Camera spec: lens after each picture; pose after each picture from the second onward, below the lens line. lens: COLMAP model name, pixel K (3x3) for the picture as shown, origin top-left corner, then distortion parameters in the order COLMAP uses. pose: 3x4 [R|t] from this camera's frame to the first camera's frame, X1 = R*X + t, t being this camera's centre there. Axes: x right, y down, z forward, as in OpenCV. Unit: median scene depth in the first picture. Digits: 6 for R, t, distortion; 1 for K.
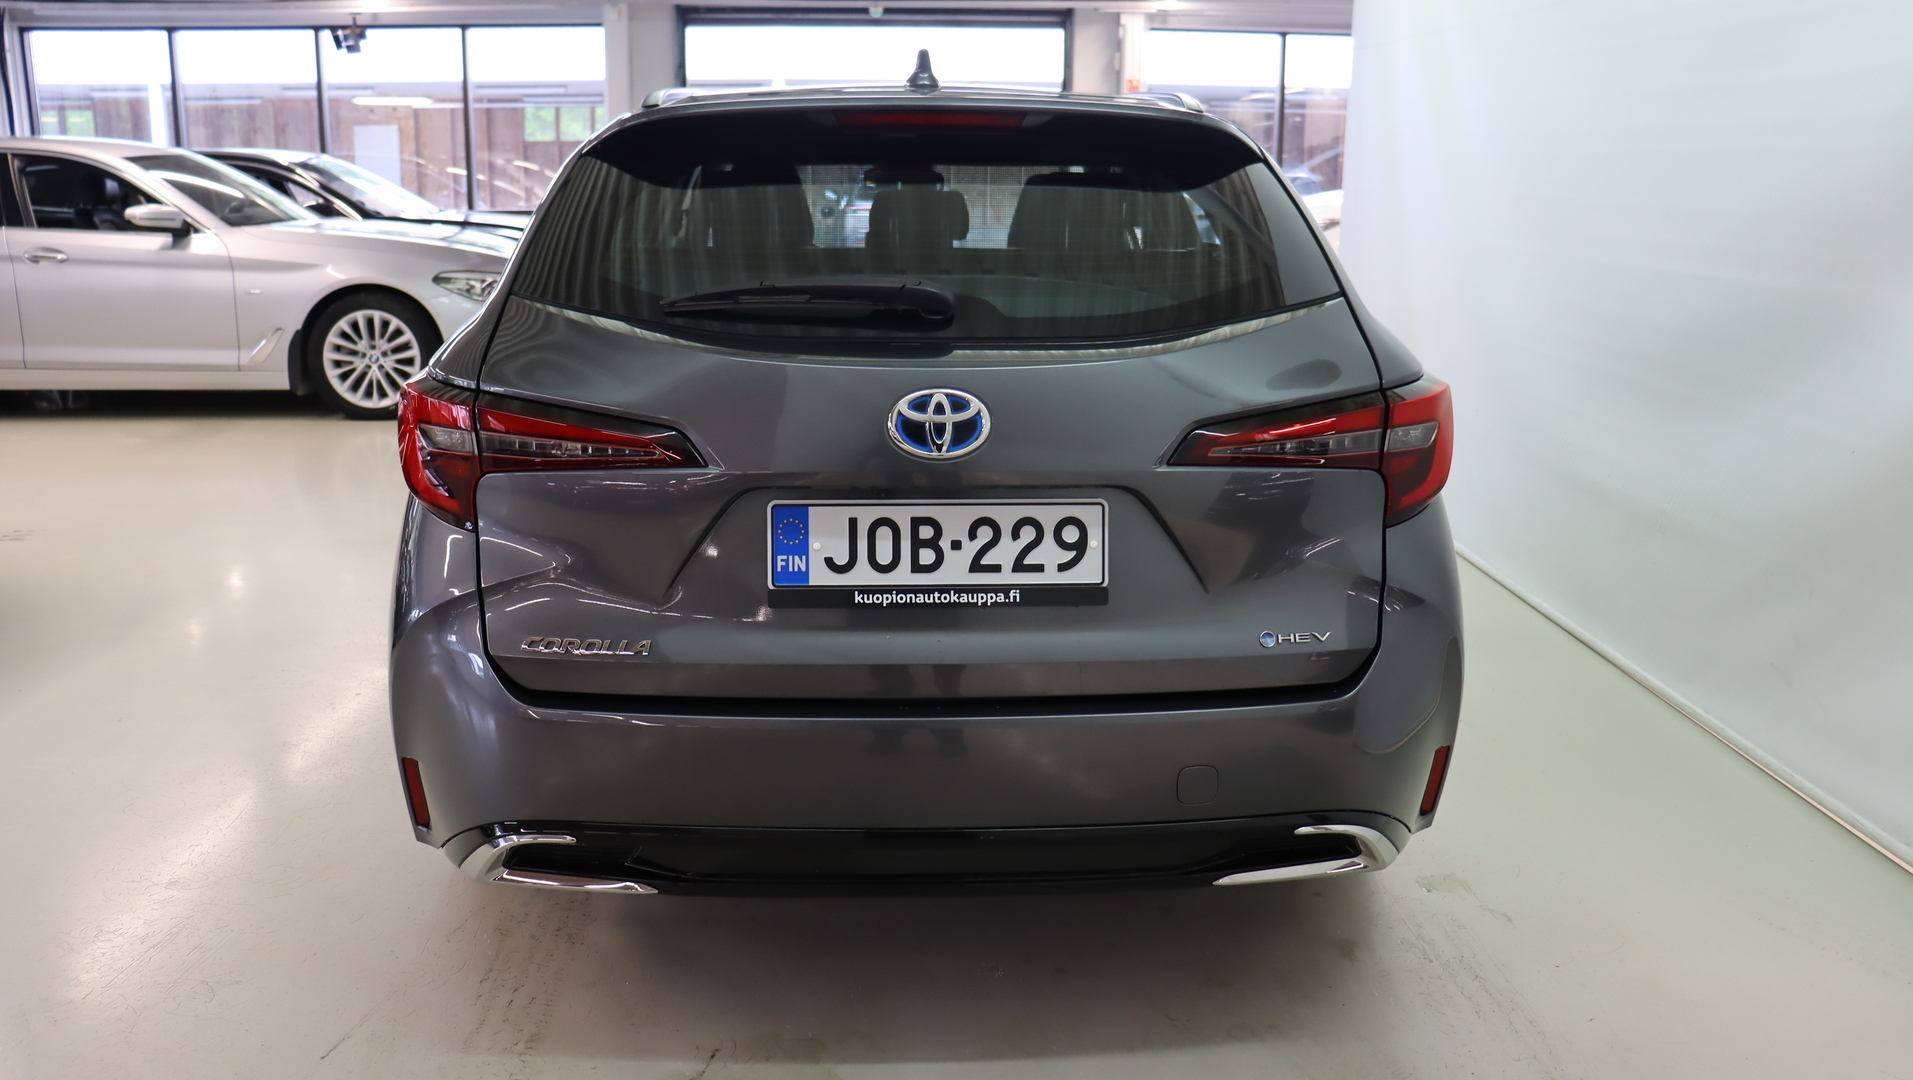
lens RADIAL K [[1532.1, 0, 956.5], [0, 1532.1, 540.0], [0, 0, 1]] dist [-0.167583, 0.170911]
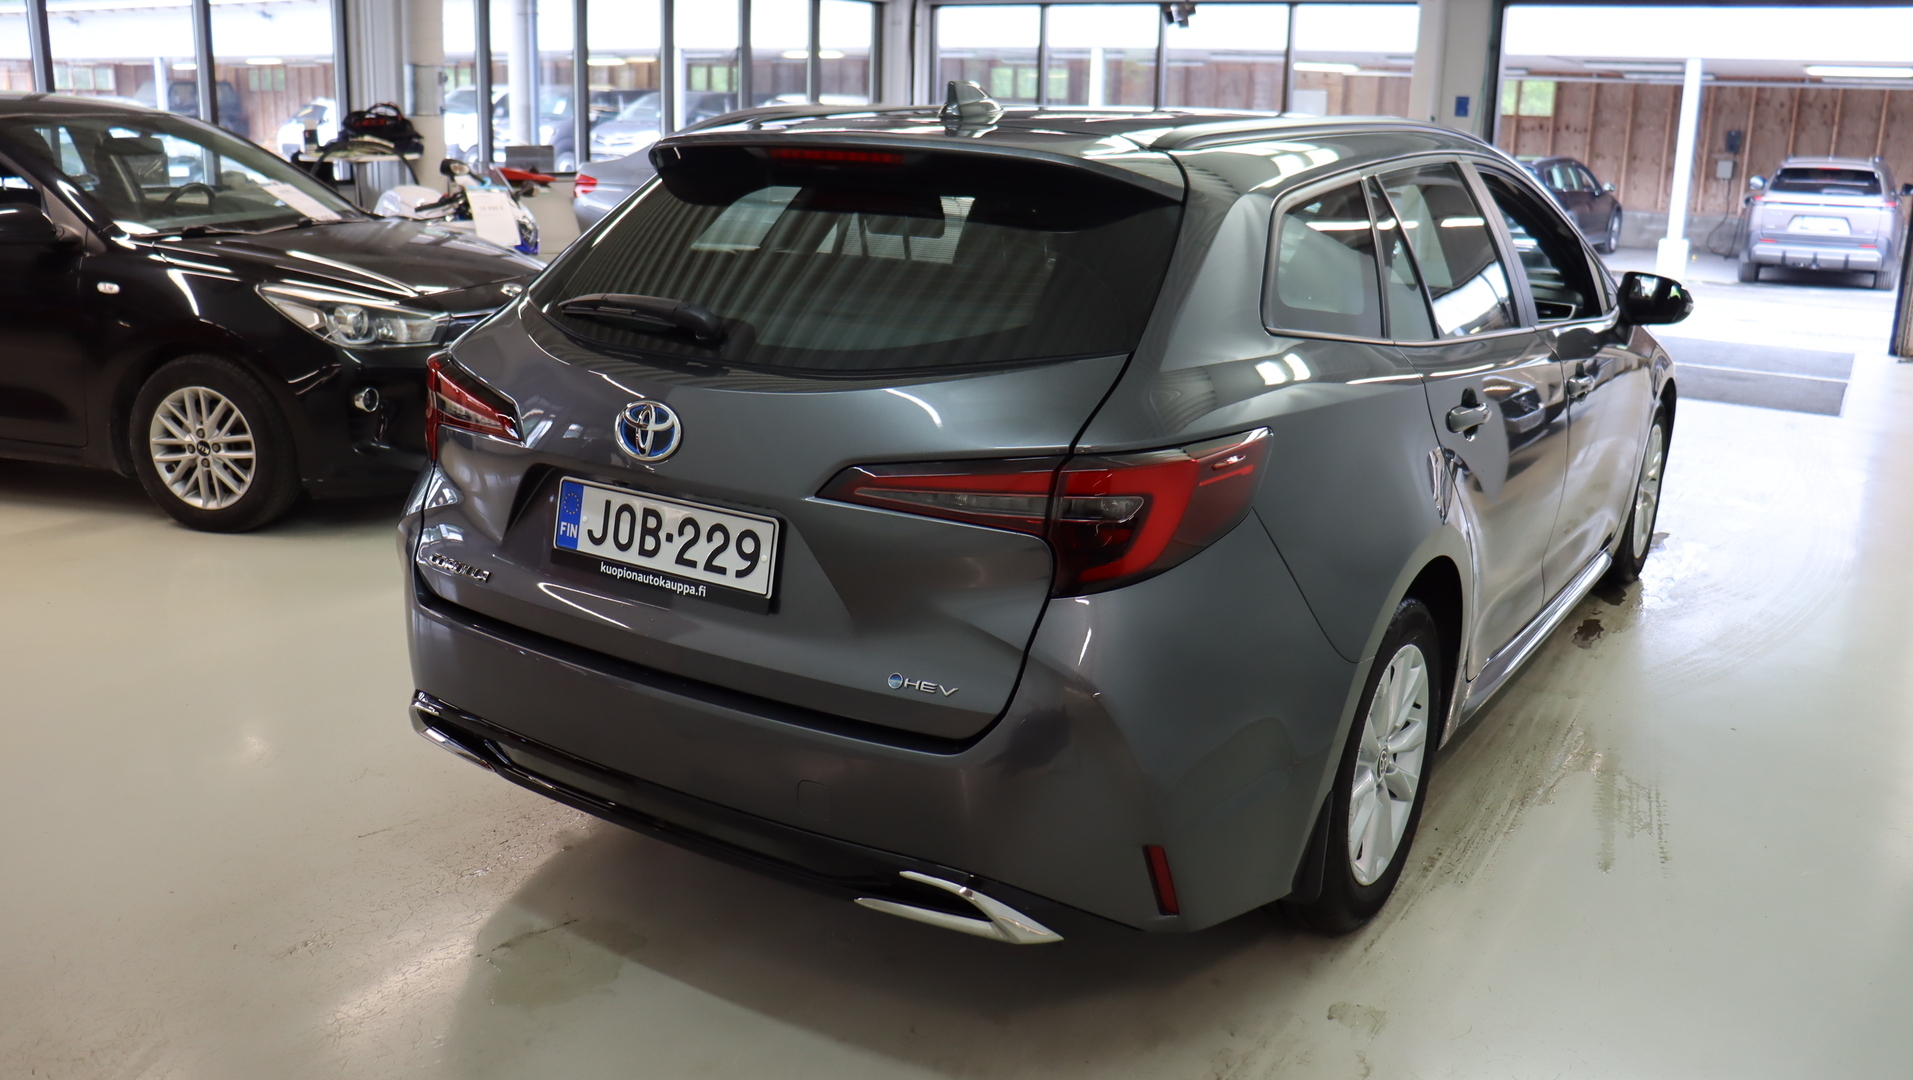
lens RADIAL K [[1532.1, 0, 956.5], [0, 1532.1, 540.0], [0, 0, 1]] dist [-0.167583, 0.170911]
pose [[0.824813, 0.168060, -0.539852, 0.791957], [-0.156964, 0.985334, 0.066924, -0.104952], [0.543181, 0.029538, 0.839096, 0.159392]]
